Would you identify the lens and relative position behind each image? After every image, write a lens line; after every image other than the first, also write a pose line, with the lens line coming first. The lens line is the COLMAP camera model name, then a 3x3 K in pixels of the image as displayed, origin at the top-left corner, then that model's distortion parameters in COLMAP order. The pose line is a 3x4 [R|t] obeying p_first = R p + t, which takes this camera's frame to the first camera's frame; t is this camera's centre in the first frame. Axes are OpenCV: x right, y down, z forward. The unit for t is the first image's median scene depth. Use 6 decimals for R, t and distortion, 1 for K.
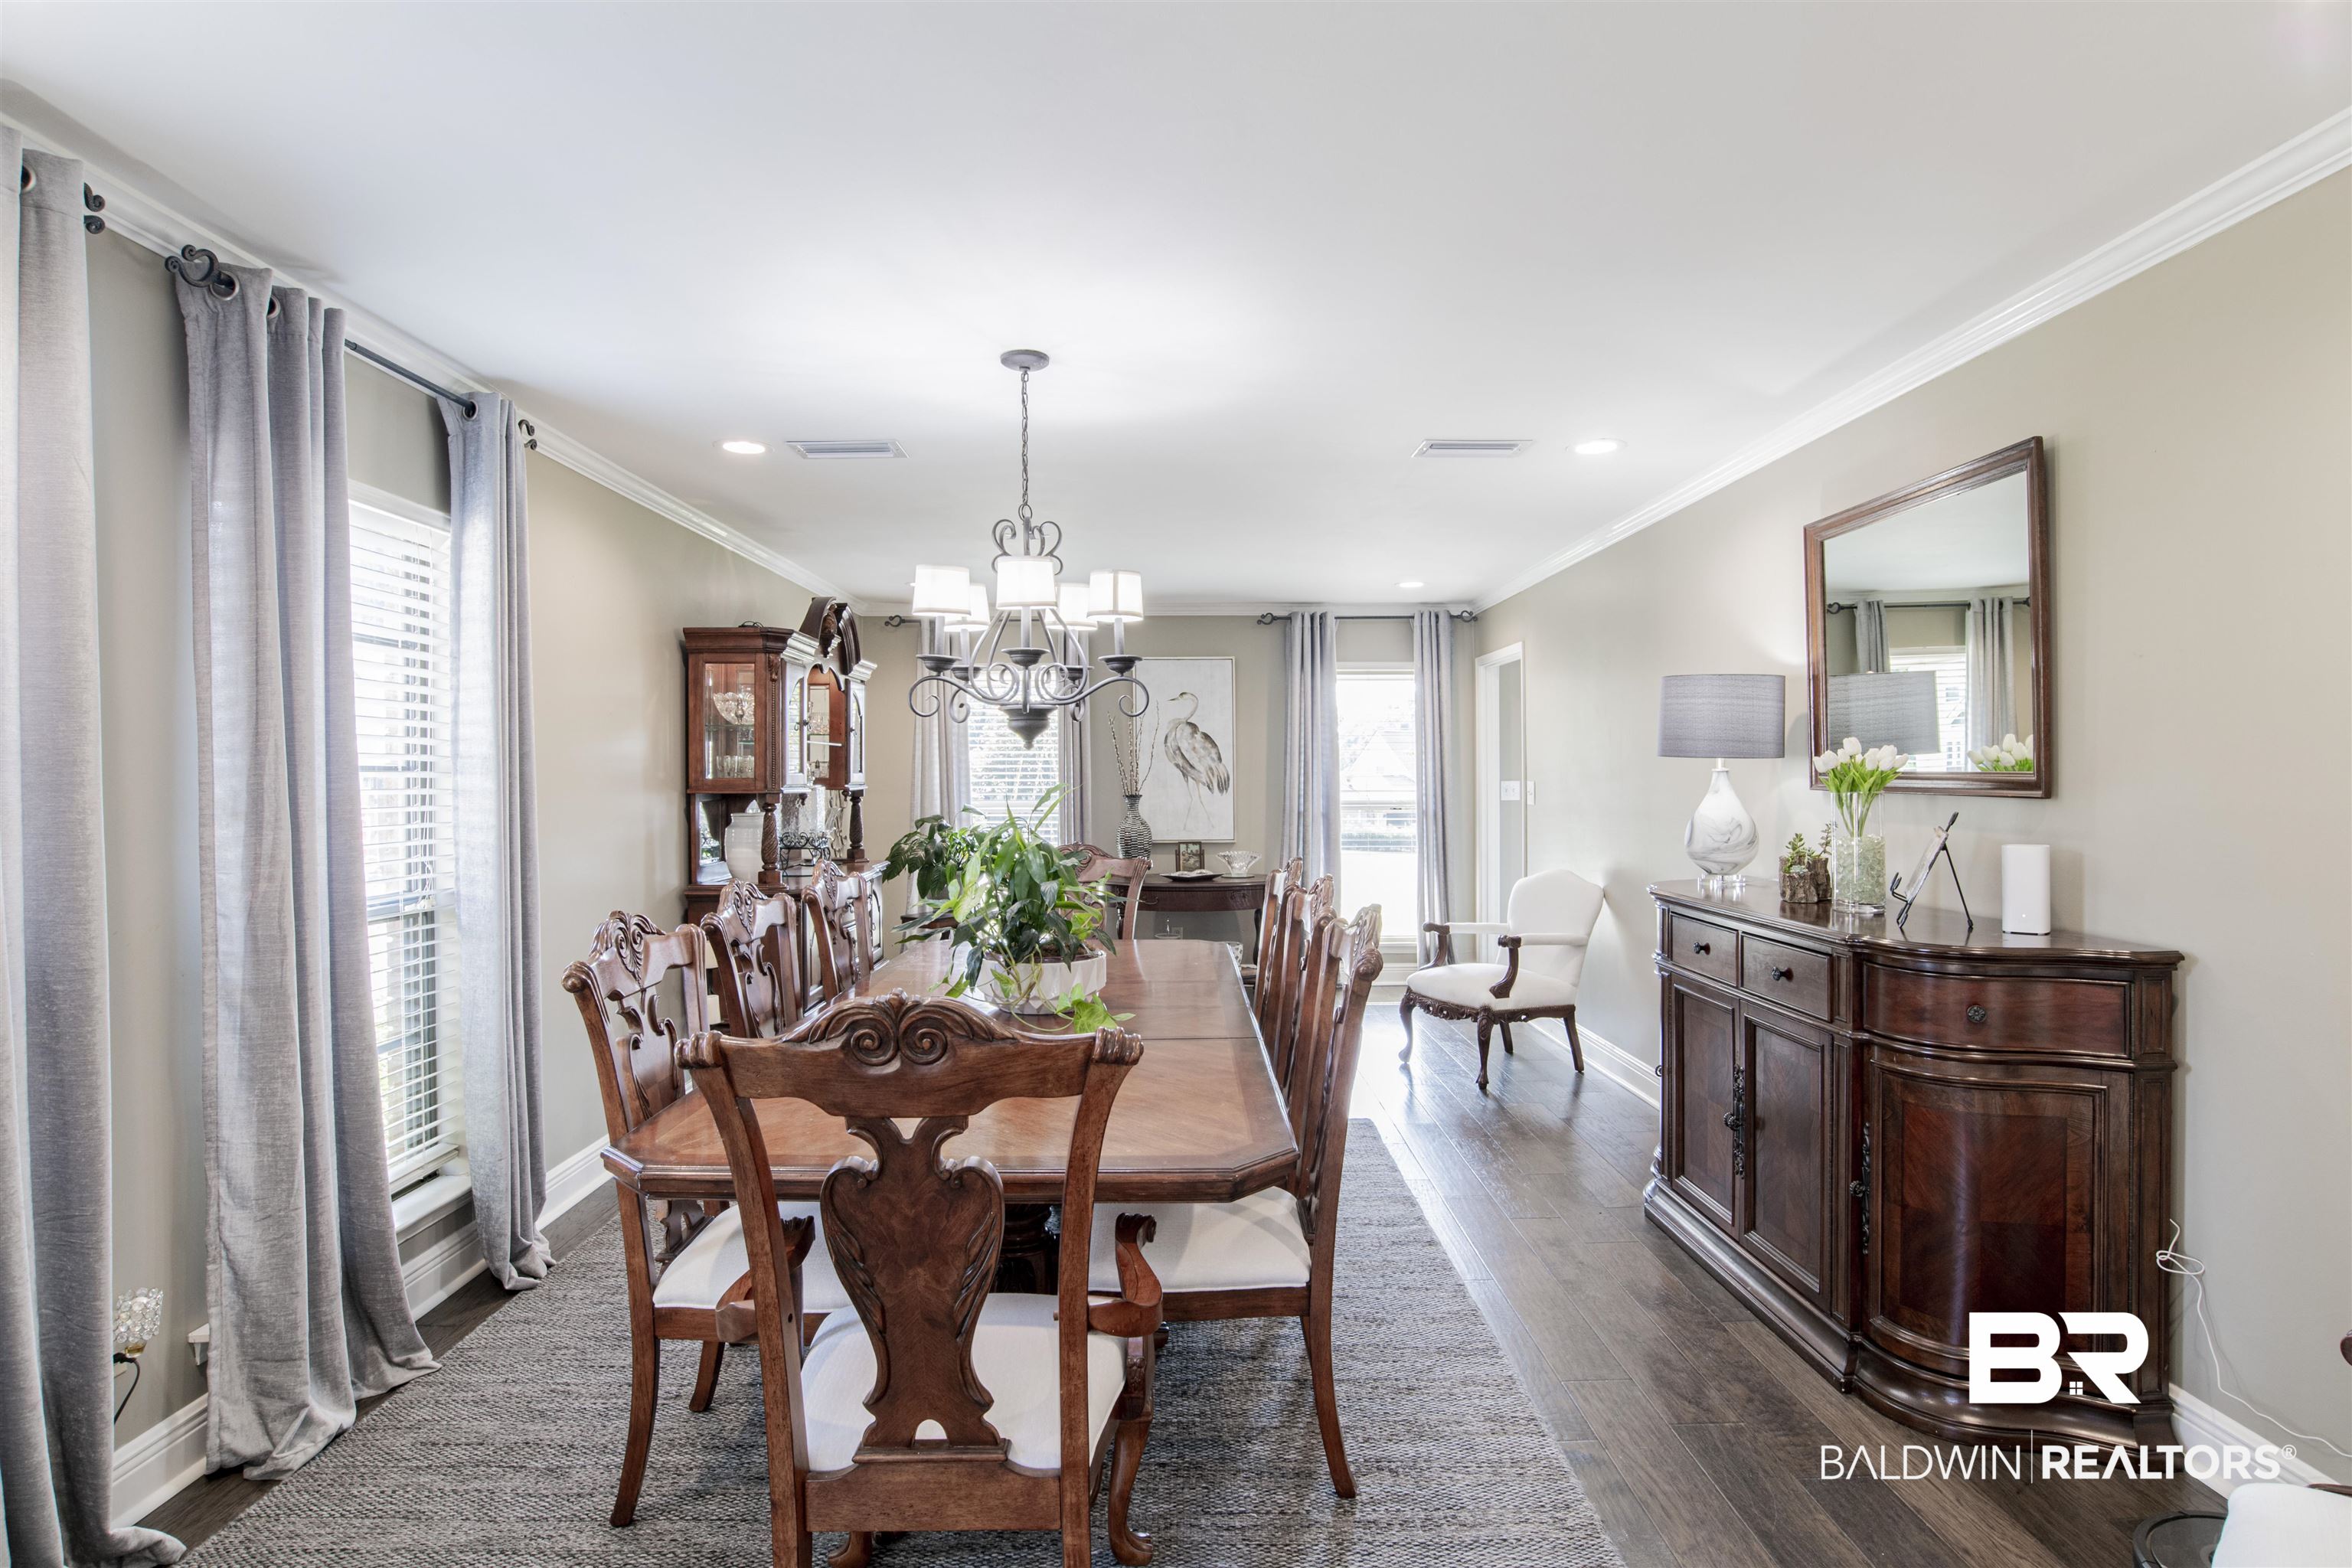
lens RADIAL K [[1199.7, 0, 1187.6], [0, 1199.7, 774.2], [0, 0, 1]] dist [-0.043944, 0.000977]
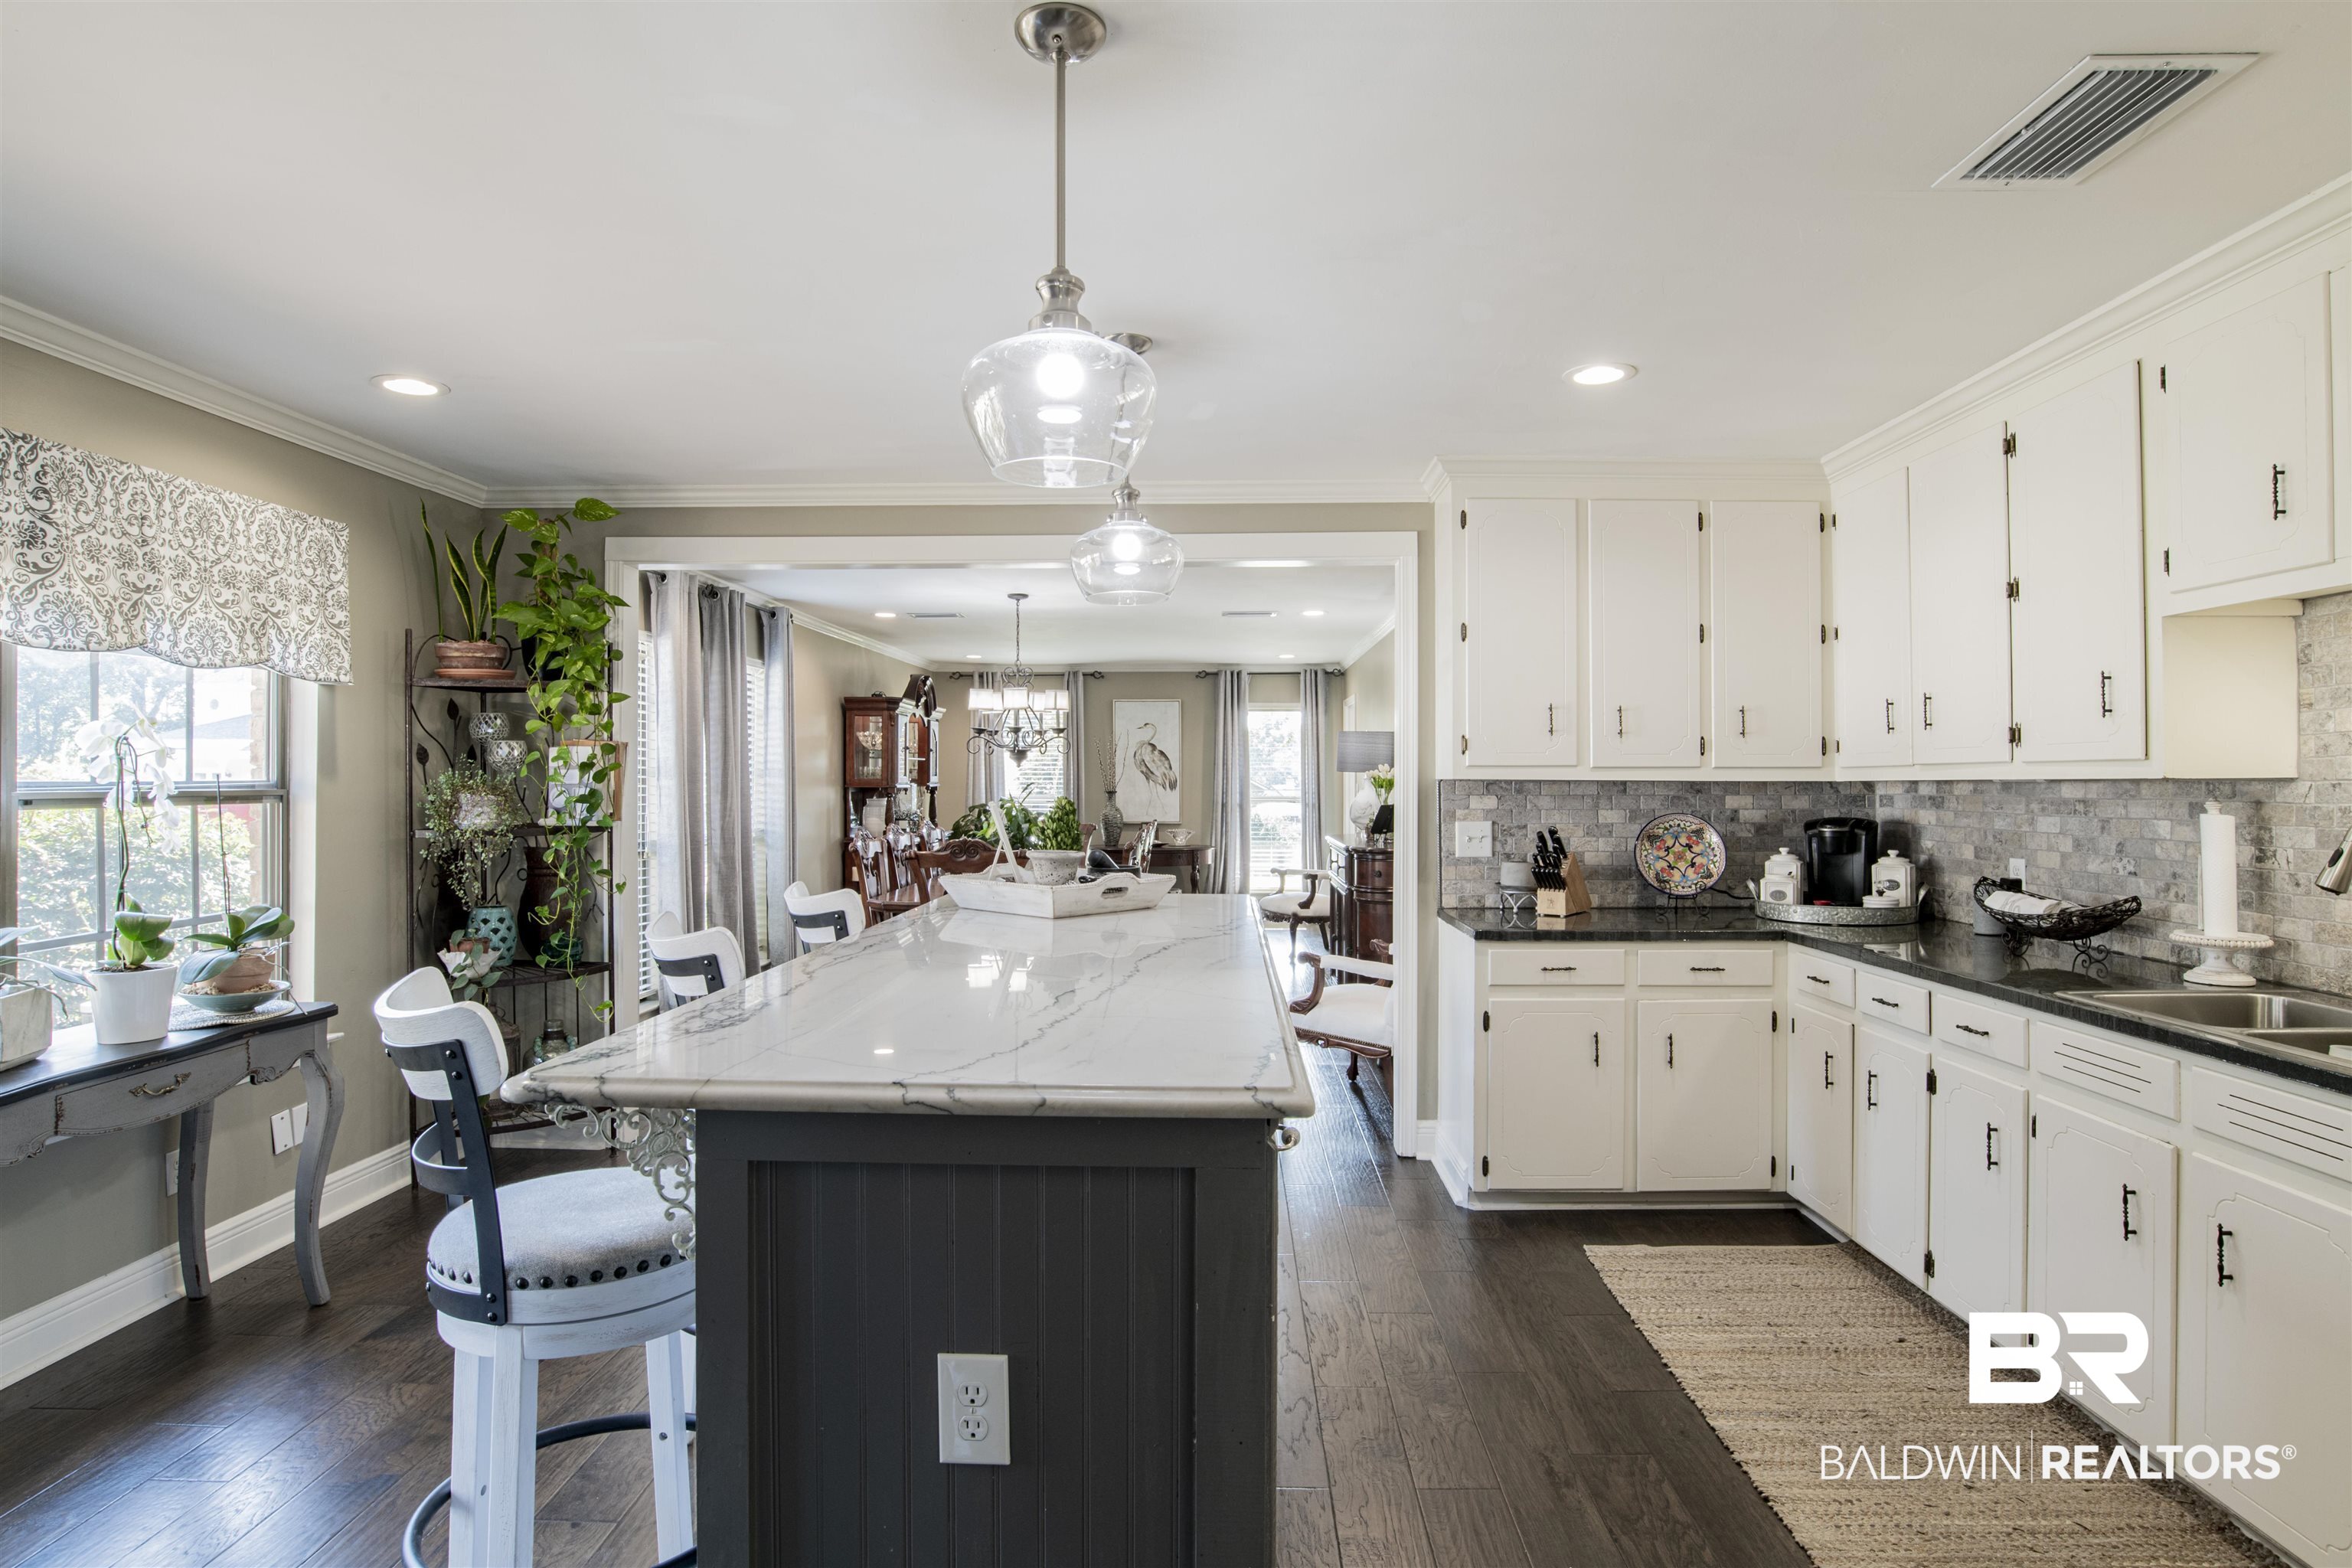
lens RADIAL K [[1237.4, 0, 1184.8], [0, 1237.4, 778.4], [0, 0, 1]] dist [-0.063495, 0.027035]
pose [[0.998756, 0.005667, -0.049541, 0.163106], [-0.005566, 0.999982, 0.002176, -0.003981], [0.049552, -0.001898, 0.998770, -0.727713]]
